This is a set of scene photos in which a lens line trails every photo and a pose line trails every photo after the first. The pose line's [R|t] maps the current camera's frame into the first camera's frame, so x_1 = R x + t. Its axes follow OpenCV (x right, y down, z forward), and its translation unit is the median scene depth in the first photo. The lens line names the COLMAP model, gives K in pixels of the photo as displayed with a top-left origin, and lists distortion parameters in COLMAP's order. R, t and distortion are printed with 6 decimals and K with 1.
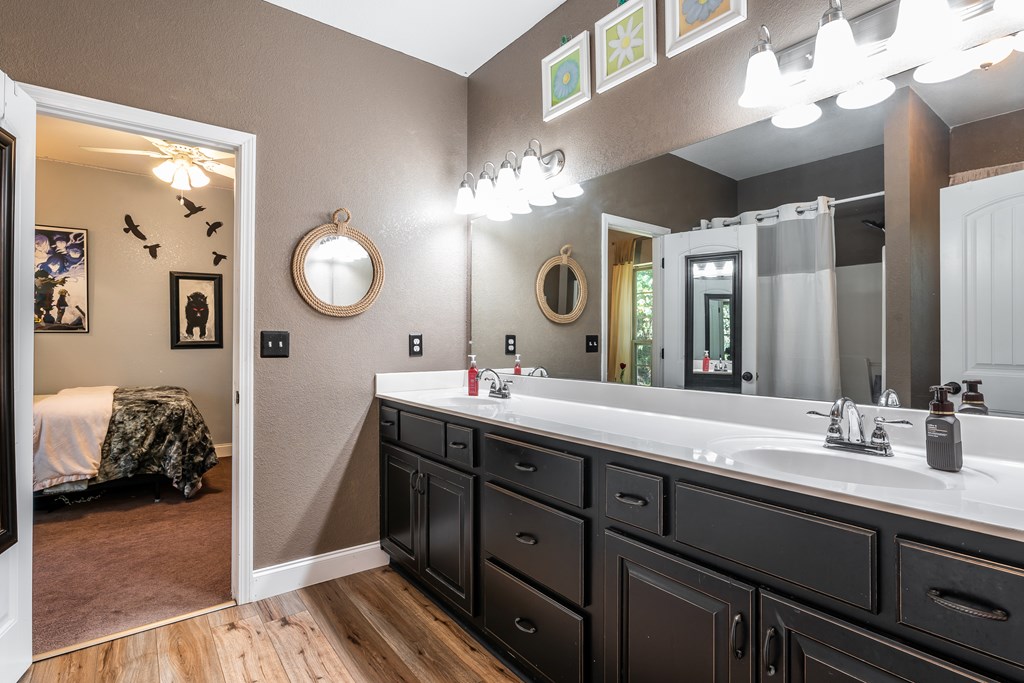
lens RADIAL K [[512.5, 0, 511.3], [0, 512.5, 337.3], [0, 0, 1]] dist [-0.009560, 0.002274]
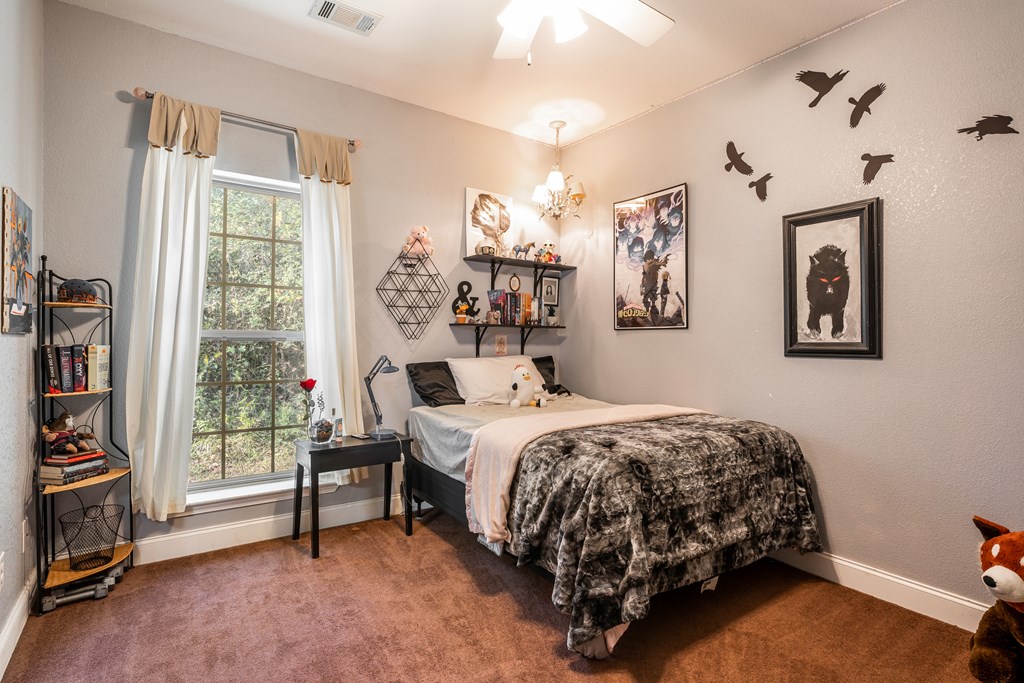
lens RADIAL K [[512.5, 0, 510.4], [0, 512.5, 338.7], [0, 0, 1]] dist [-0.009560, 0.002274]
pose [[-0.027579, 0.004223, -0.999611, -0.113662], [-0.004997, 0.999978, 0.004362, 0.003200], [0.999607, 0.005115, -0.027558, 0.778367]]
